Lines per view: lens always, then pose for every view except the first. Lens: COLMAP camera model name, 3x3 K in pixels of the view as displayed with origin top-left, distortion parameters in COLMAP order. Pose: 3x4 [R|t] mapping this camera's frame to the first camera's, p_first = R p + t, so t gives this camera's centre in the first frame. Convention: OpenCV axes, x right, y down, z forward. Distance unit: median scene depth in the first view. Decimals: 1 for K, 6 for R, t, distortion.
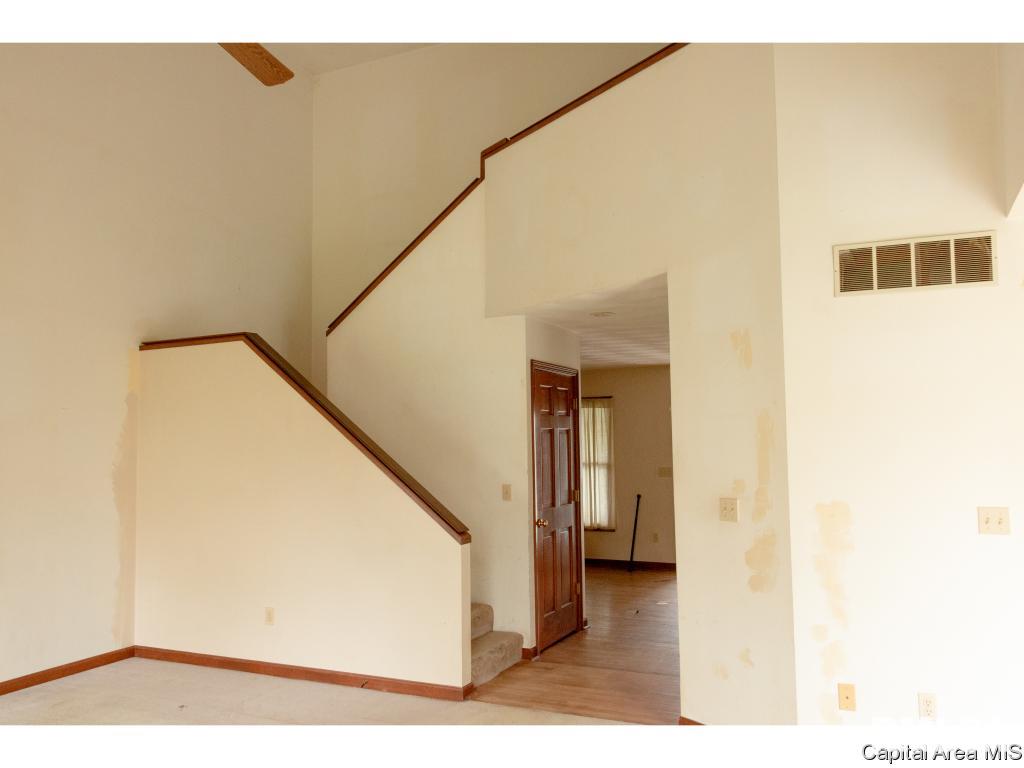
lens RADIAL K [[807.4, 0, 513.5], [0, 807.4, 377.2], [0, 0, 1]] dist [-0.000383, -0.004020]
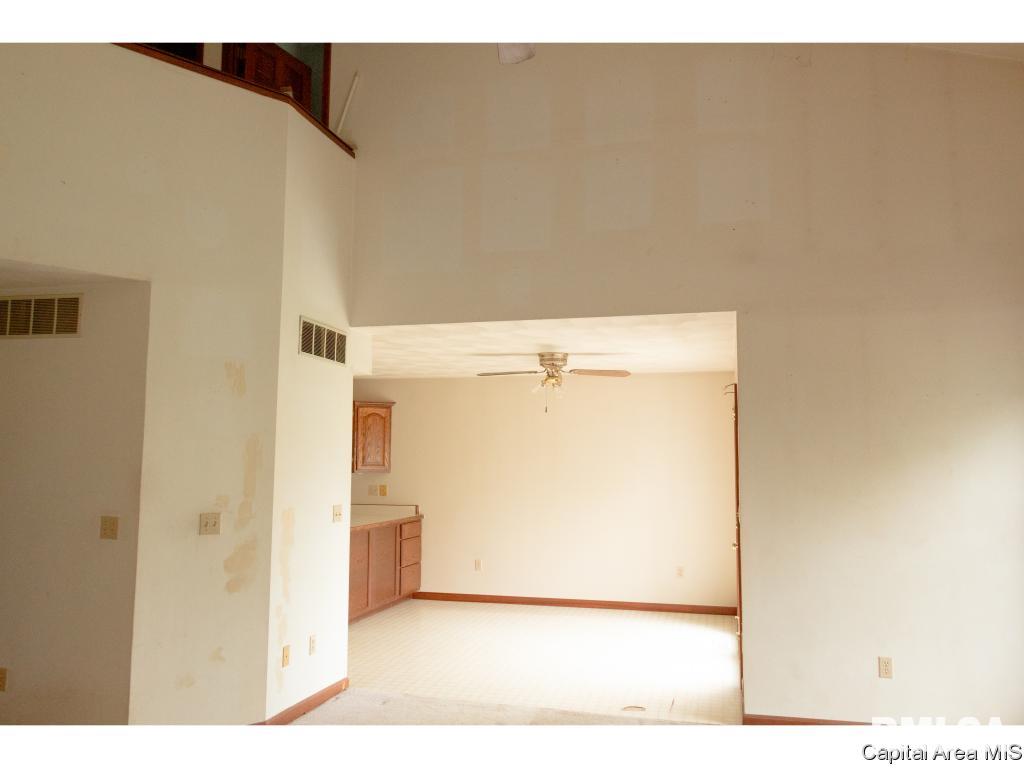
lens RADIAL K [[807.4, 0, 511.6], [0, 807.4, 388.3], [0, 0, 1]] dist [-0.000383, -0.004020]
pose [[-0.173386, 0.108802, 0.978825, -0.904441], [-0.082409, 0.988791, -0.124507, 0.087850], [-0.981400, -0.102252, -0.162477, 0.817455]]
